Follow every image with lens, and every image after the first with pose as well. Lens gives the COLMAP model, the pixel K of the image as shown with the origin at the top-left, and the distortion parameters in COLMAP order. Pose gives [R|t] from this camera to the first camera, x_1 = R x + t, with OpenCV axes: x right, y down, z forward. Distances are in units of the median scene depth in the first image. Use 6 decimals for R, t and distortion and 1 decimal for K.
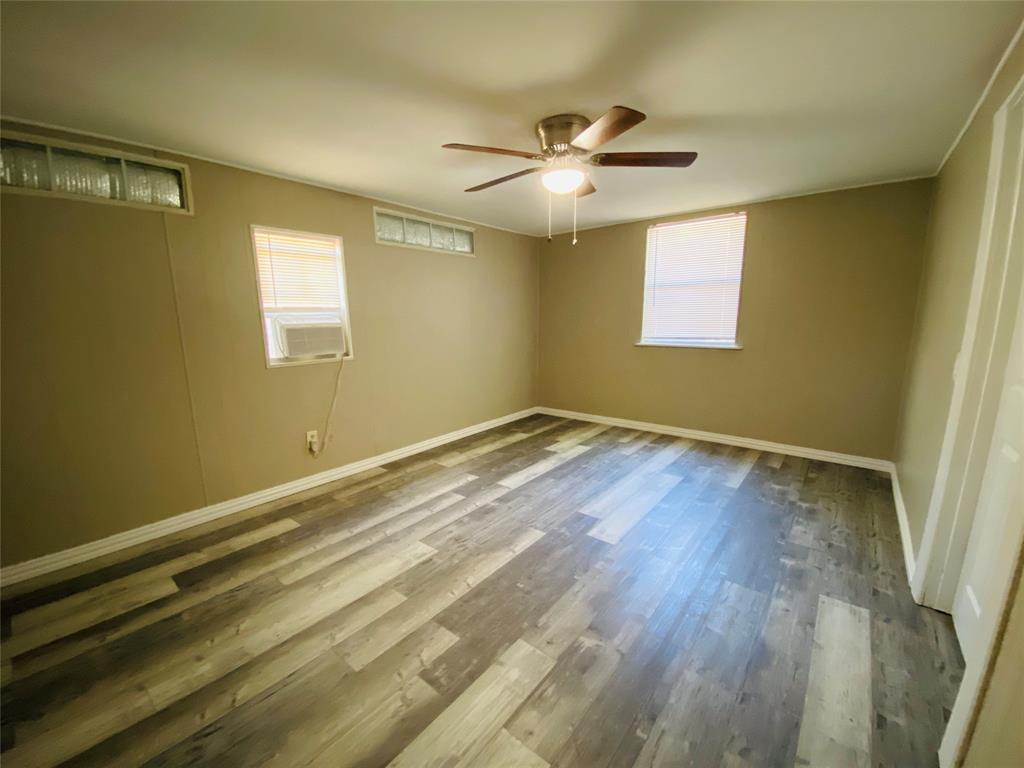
lens RADIAL K [[399.0, 0, 512.0], [0, 399.0, 384.0], [0, 0, 1]] dist [0.002088, -0.012001]
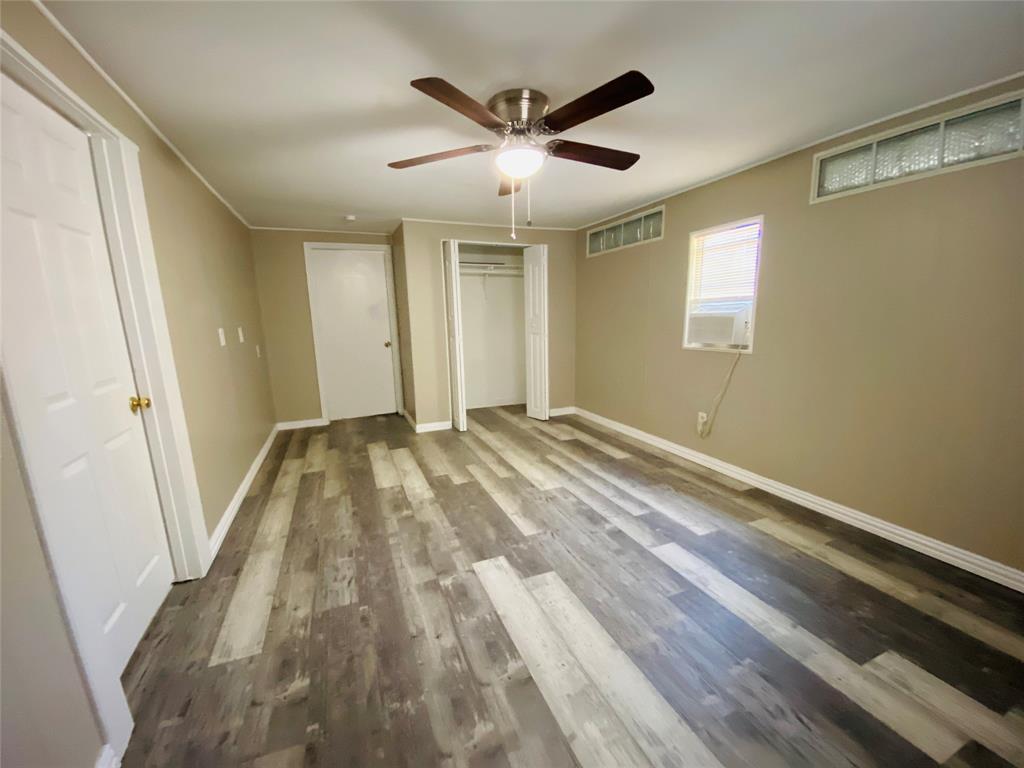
lens RADIAL K [[424.0, 0, 512.0], [0, 424.0, 384.0], [0, 0, 1]] dist [-0.000207, -0.000438]
pose [[-0.469823, 0.170894, -0.866061, 0.853519], [-0.121661, 0.959185, 0.255269, -0.220335], [0.874337, 0.225297, -0.429856, 1.217178]]
